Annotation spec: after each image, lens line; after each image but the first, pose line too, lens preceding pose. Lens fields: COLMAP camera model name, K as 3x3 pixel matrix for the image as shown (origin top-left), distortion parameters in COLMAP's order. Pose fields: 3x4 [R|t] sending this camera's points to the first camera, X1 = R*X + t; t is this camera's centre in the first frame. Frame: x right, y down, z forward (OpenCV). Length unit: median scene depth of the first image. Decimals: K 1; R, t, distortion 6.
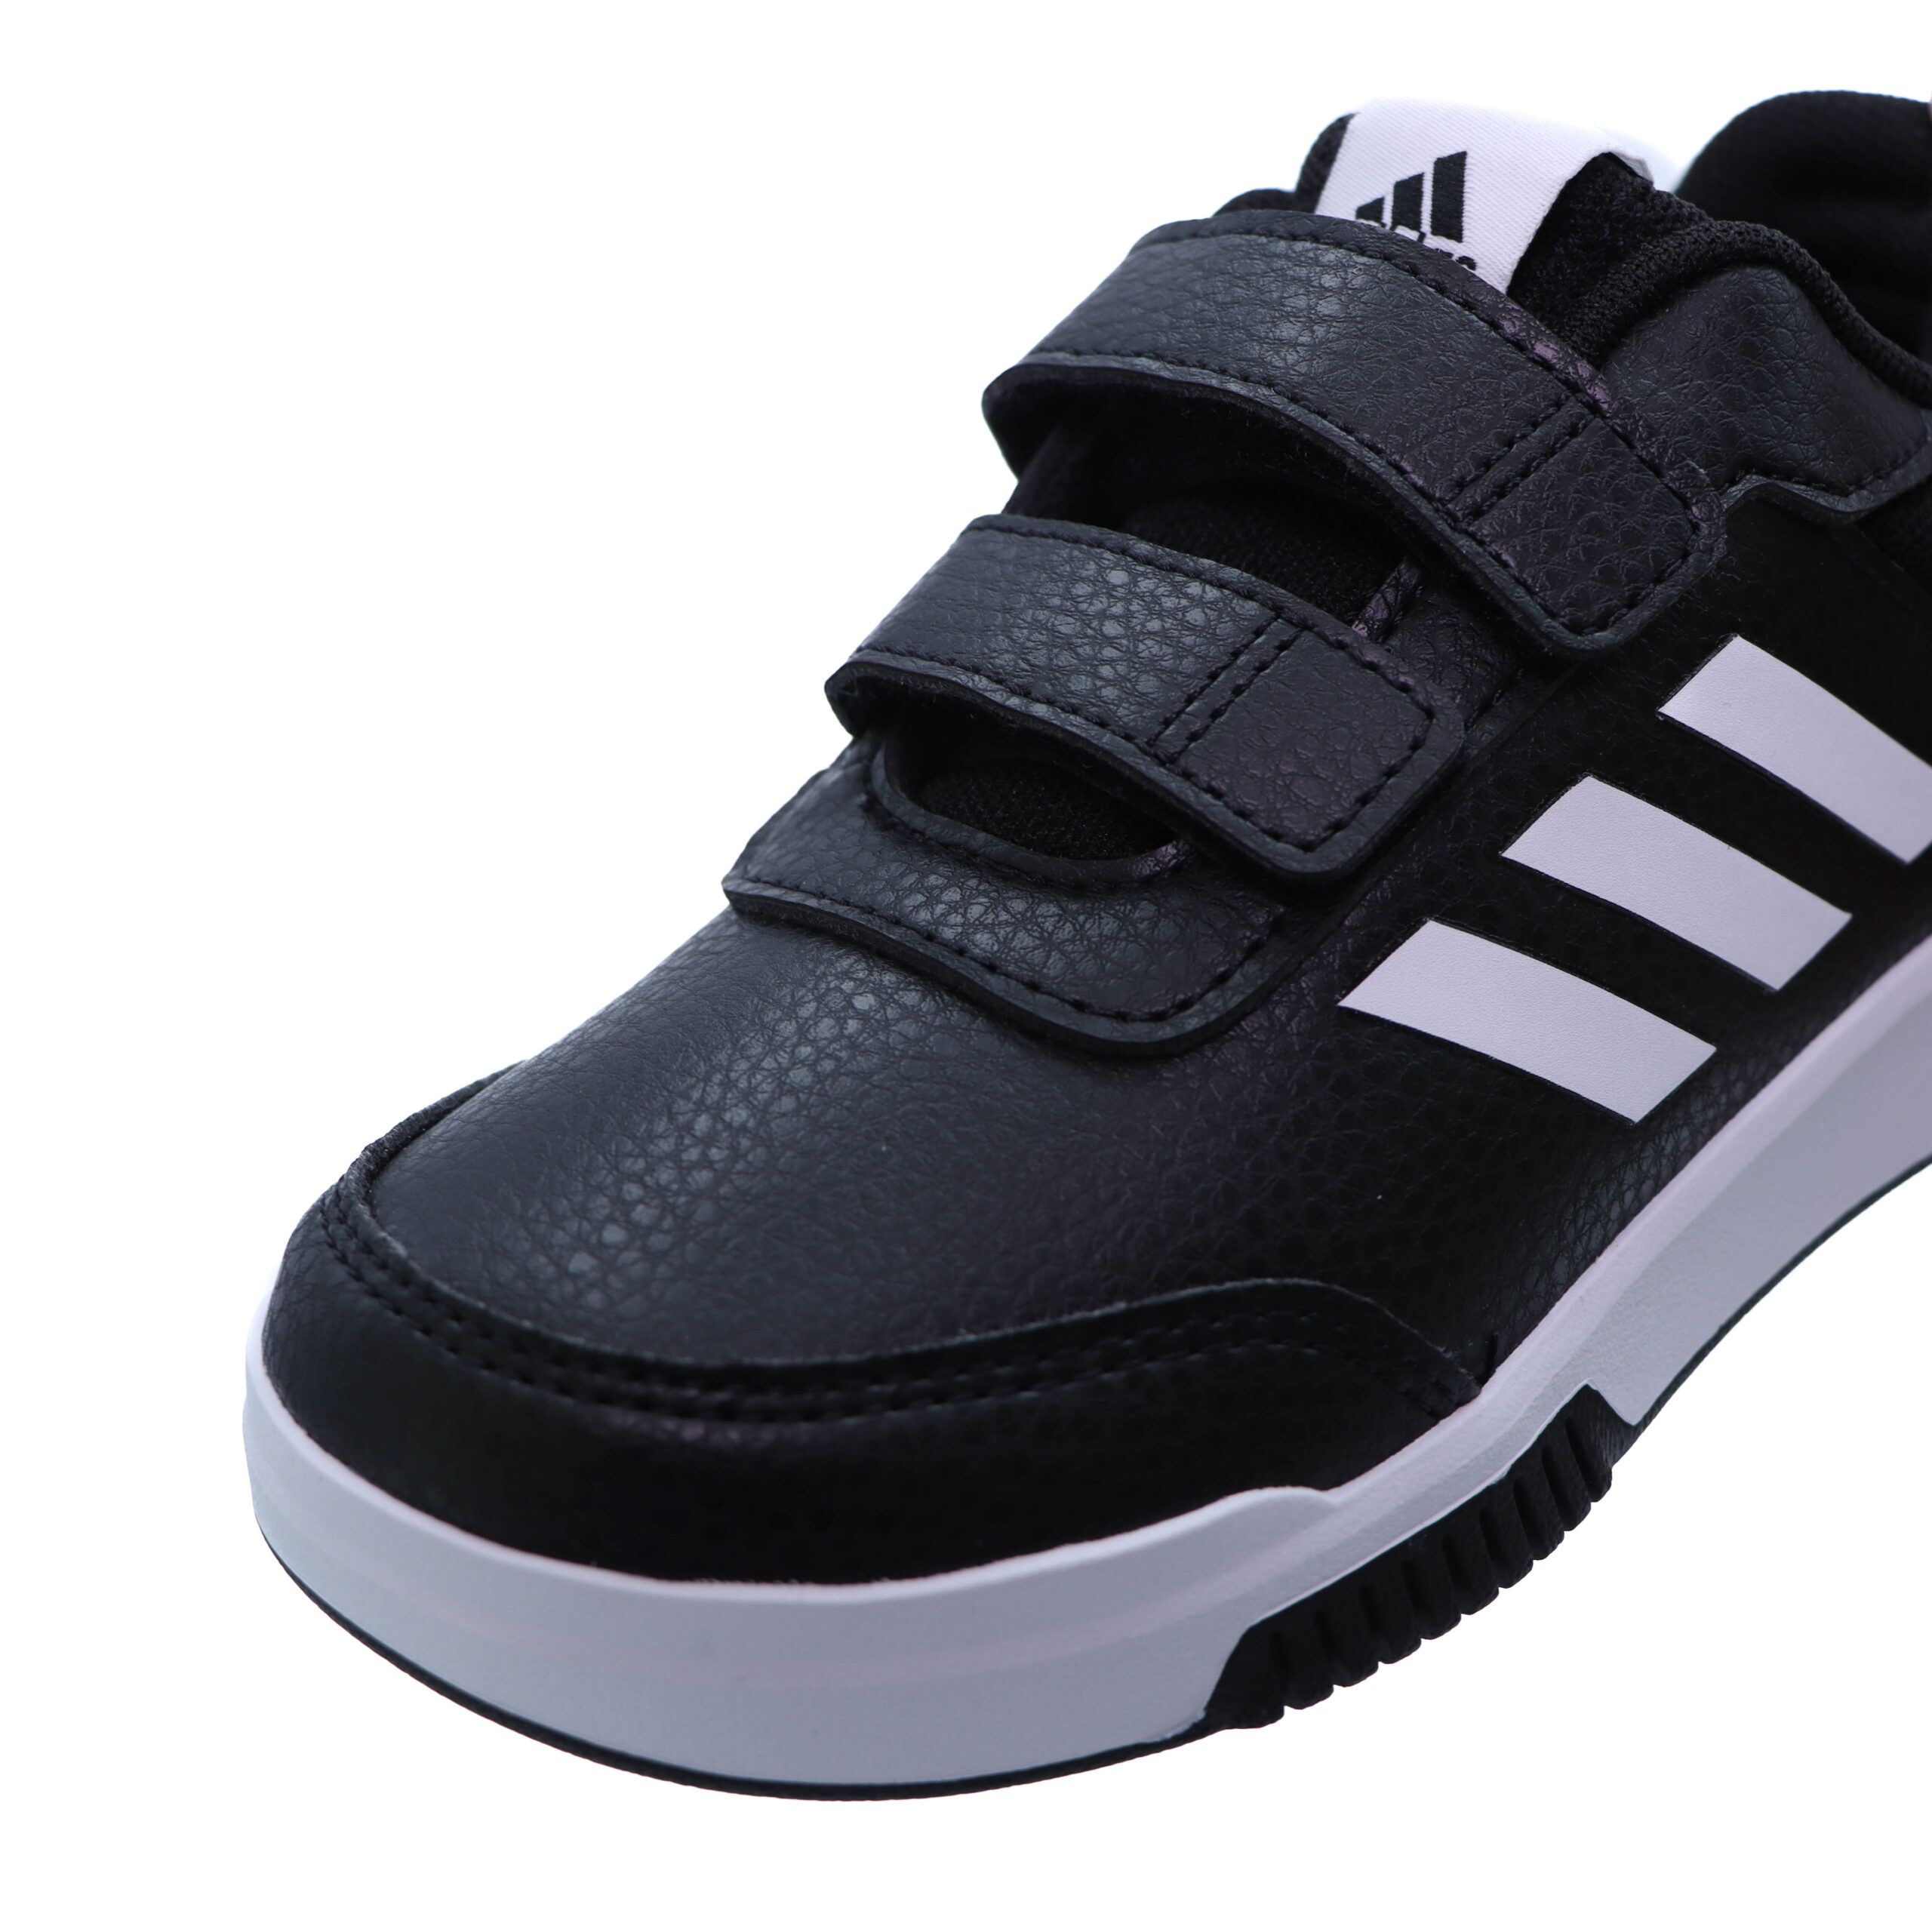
lens RADIAL K [[3108.1, 0, 966.0], [0, 3108.1, 966.0], [0, 0, 1]] dist [-0.464256, -0.044365]
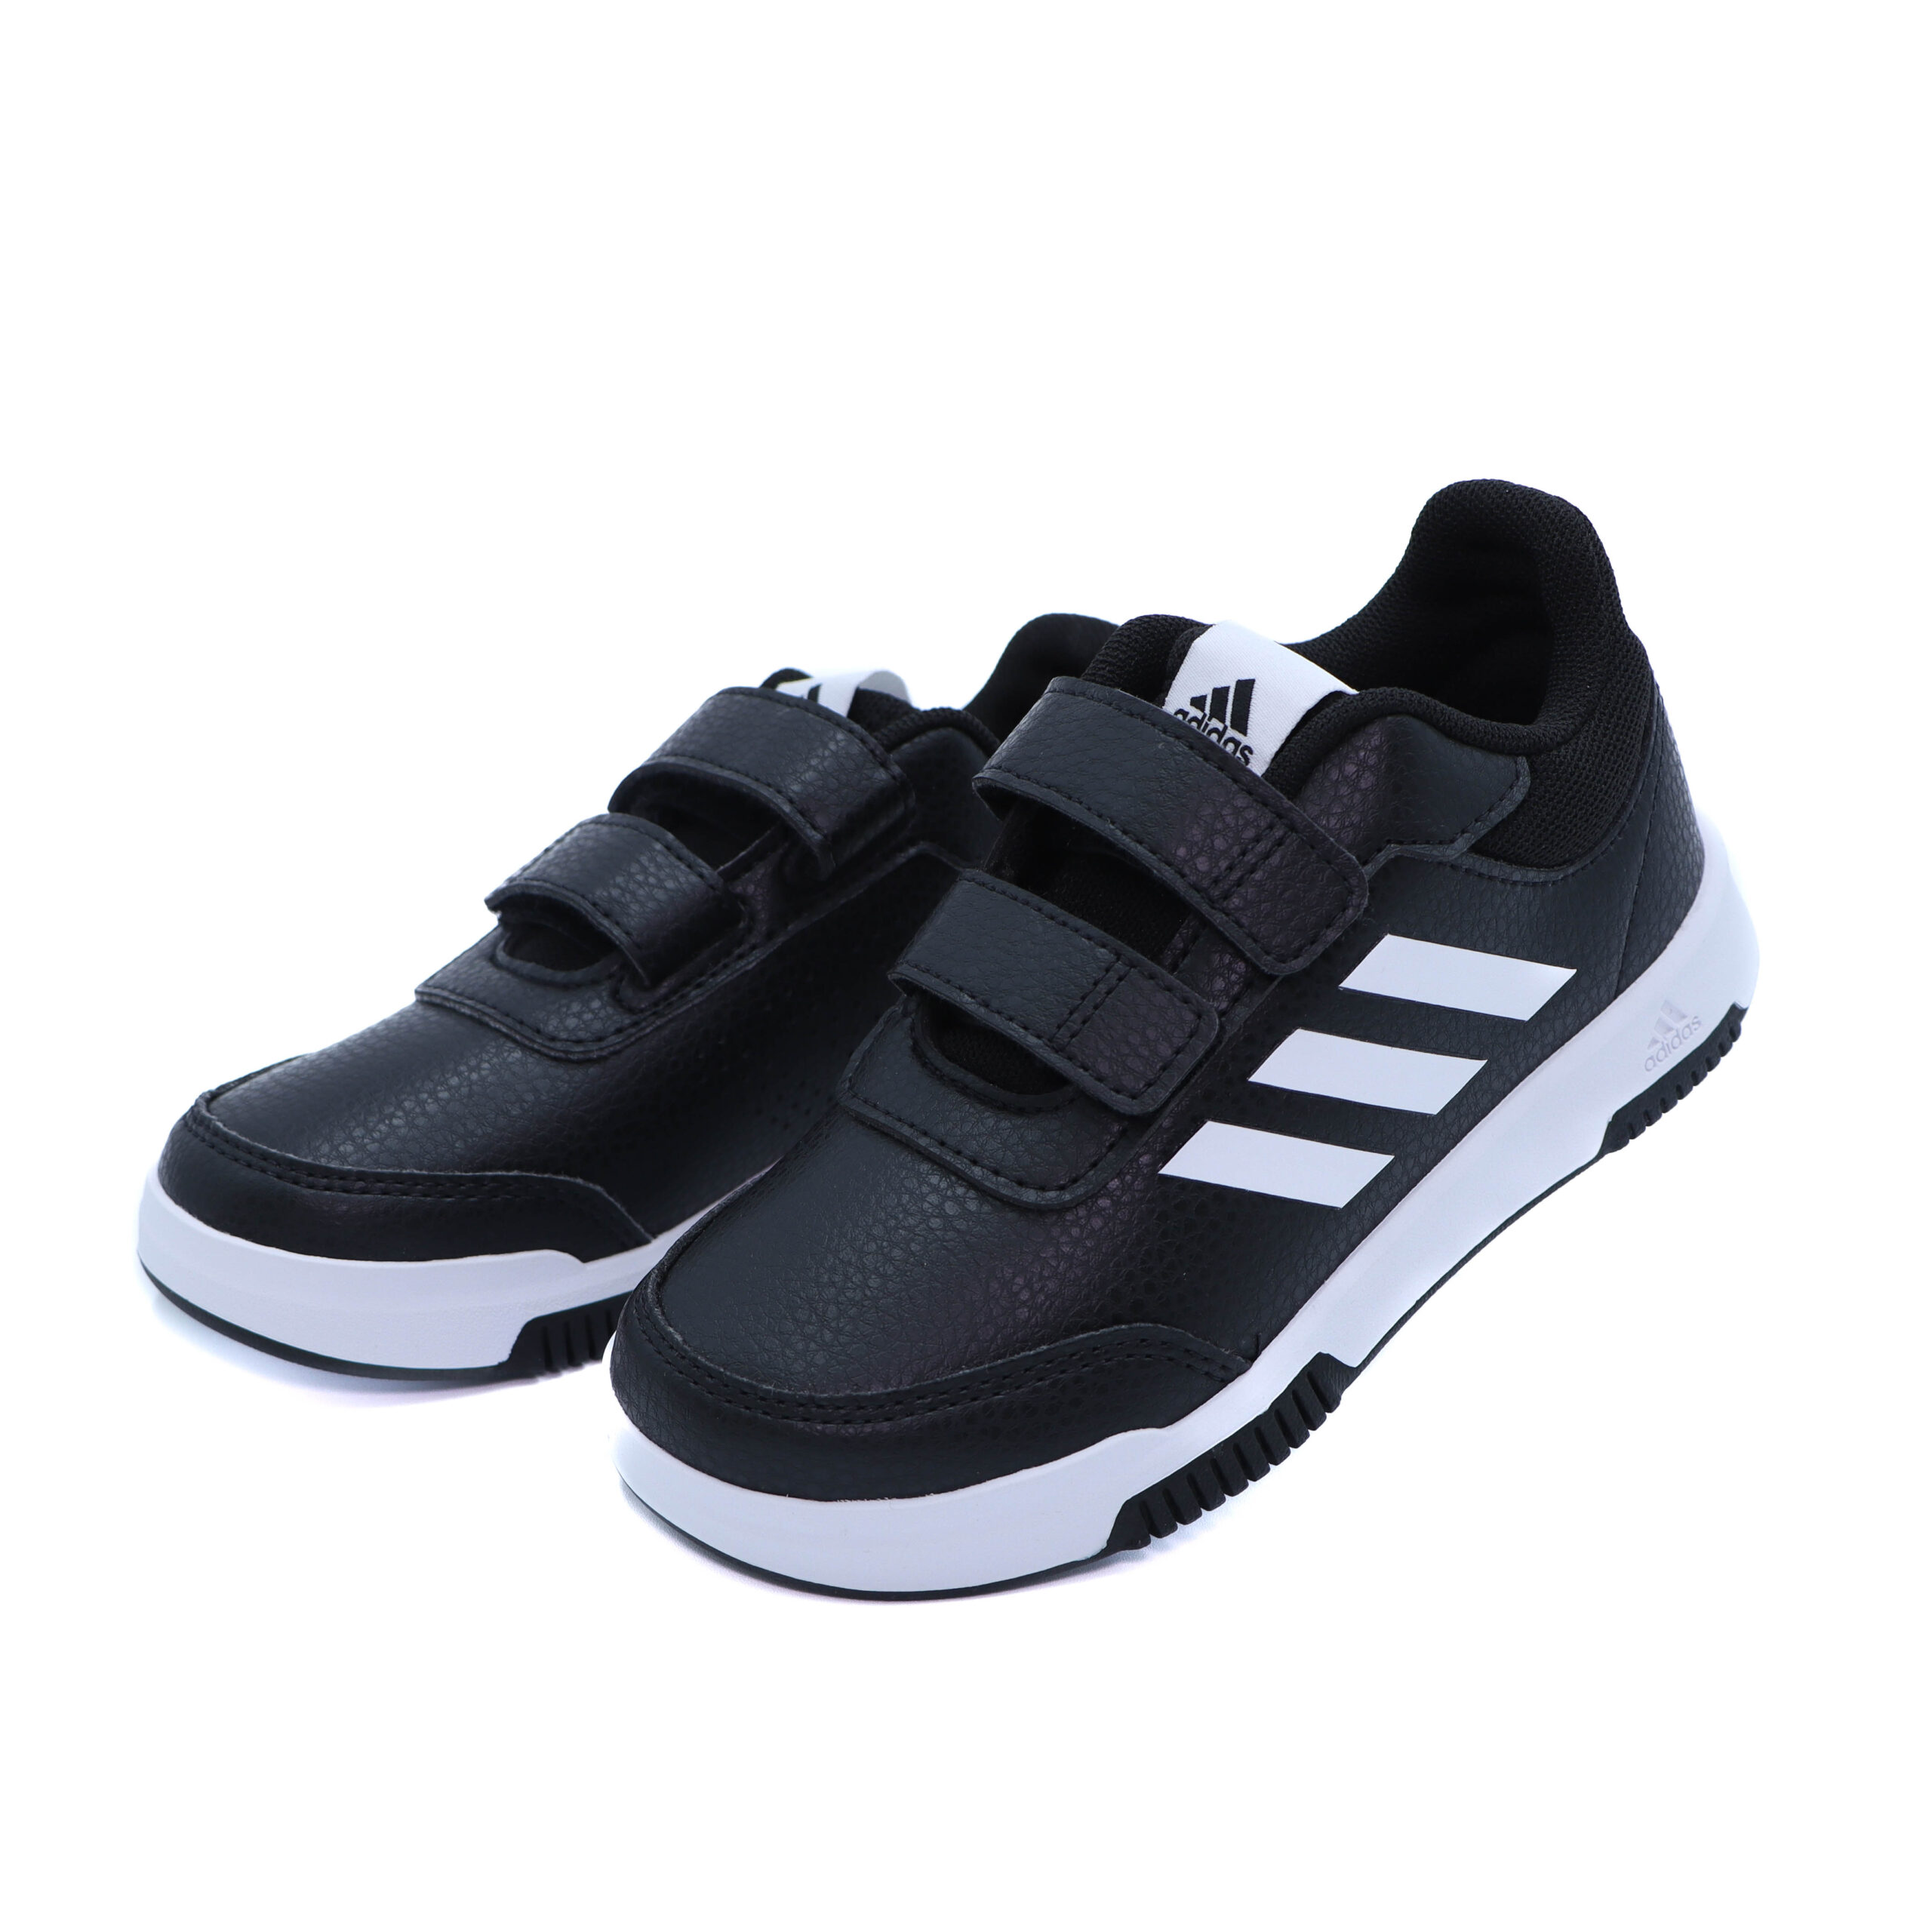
lens RADIAL K [[3108.1, 0, 966.0], [0, 3108.1, 966.0], [0, 0, 1]] dist [-0.464256, -0.044365]
pose [[0.994332, -0.063332, -0.085397, 0.172185], [0.074469, 0.988142, 0.134272, -0.373491], [0.075881, -0.139871, 0.987258, -0.856745]]
